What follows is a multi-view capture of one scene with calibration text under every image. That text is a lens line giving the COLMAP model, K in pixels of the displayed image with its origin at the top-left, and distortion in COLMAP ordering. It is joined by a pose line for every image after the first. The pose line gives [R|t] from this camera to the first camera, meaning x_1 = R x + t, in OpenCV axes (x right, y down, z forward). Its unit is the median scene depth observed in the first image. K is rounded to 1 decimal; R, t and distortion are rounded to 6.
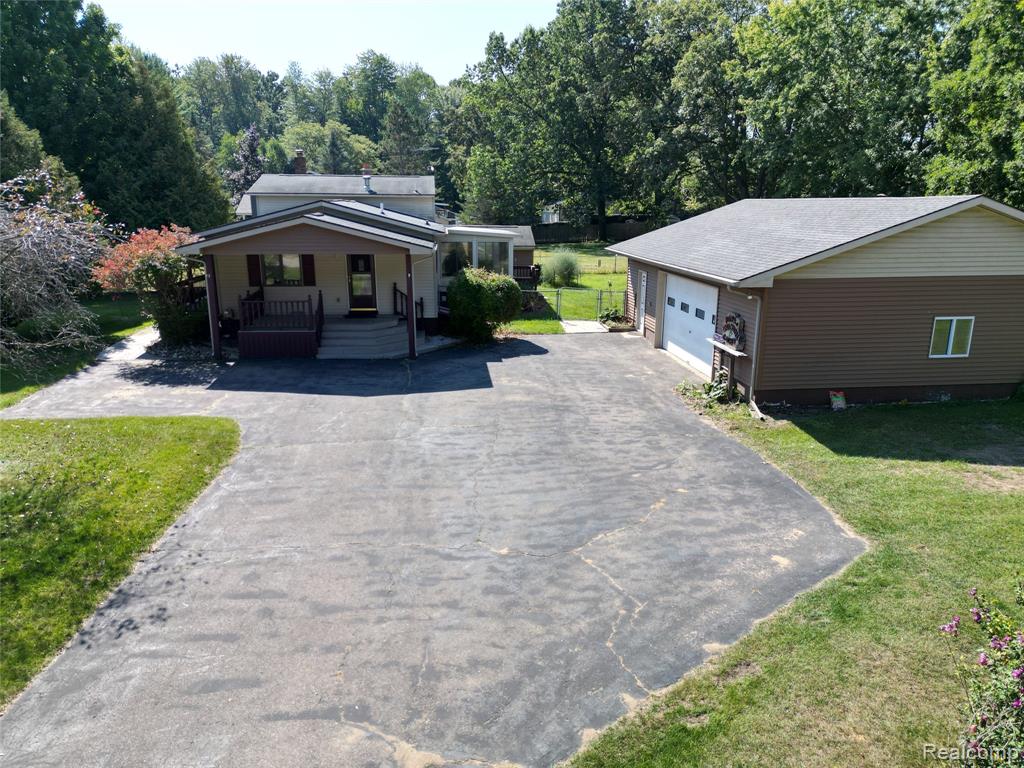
lens RADIAL K [[713.7, 0, 512.0], [0, 713.7, 384.0], [0, 0, 1]] dist [0.077417, -0.075985]
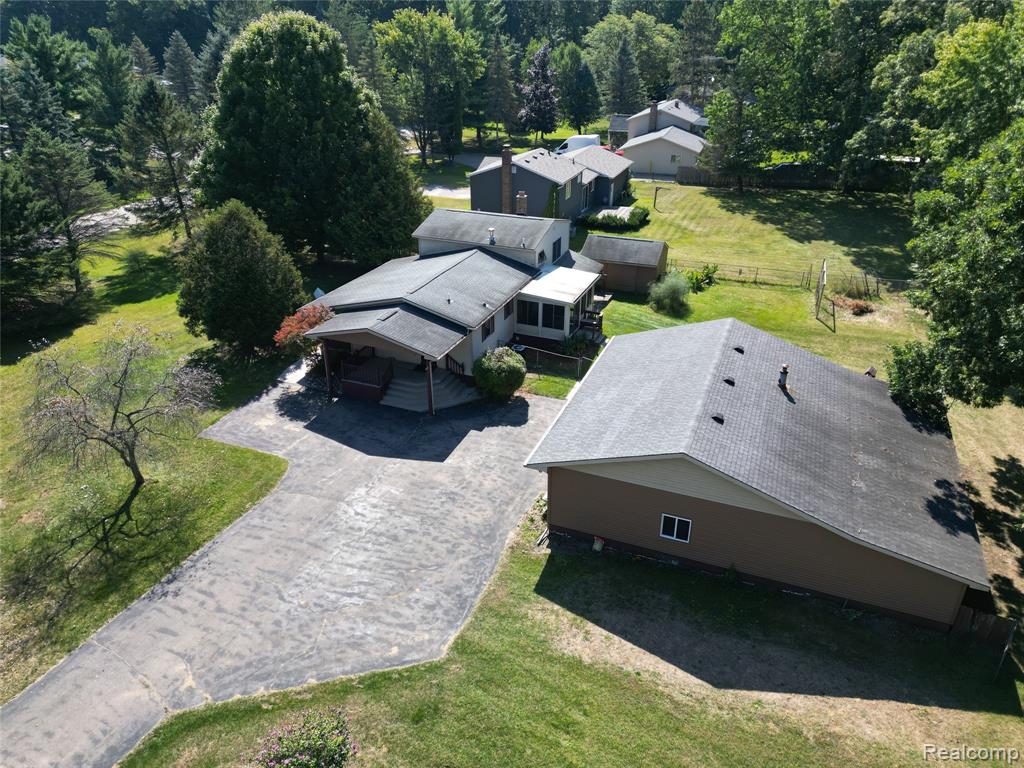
lens RADIAL K [[713.7, 0, 512.0], [0, 713.7, 384.0], [0, 0, 1]] dist [0.077417, -0.075985]
pose [[0.882522, 0.207989, -0.421778, 0.858530], [-0.107824, 0.962479, 0.249013, -0.661333], [0.457744, -0.174282, 0.871835, -0.351884]]
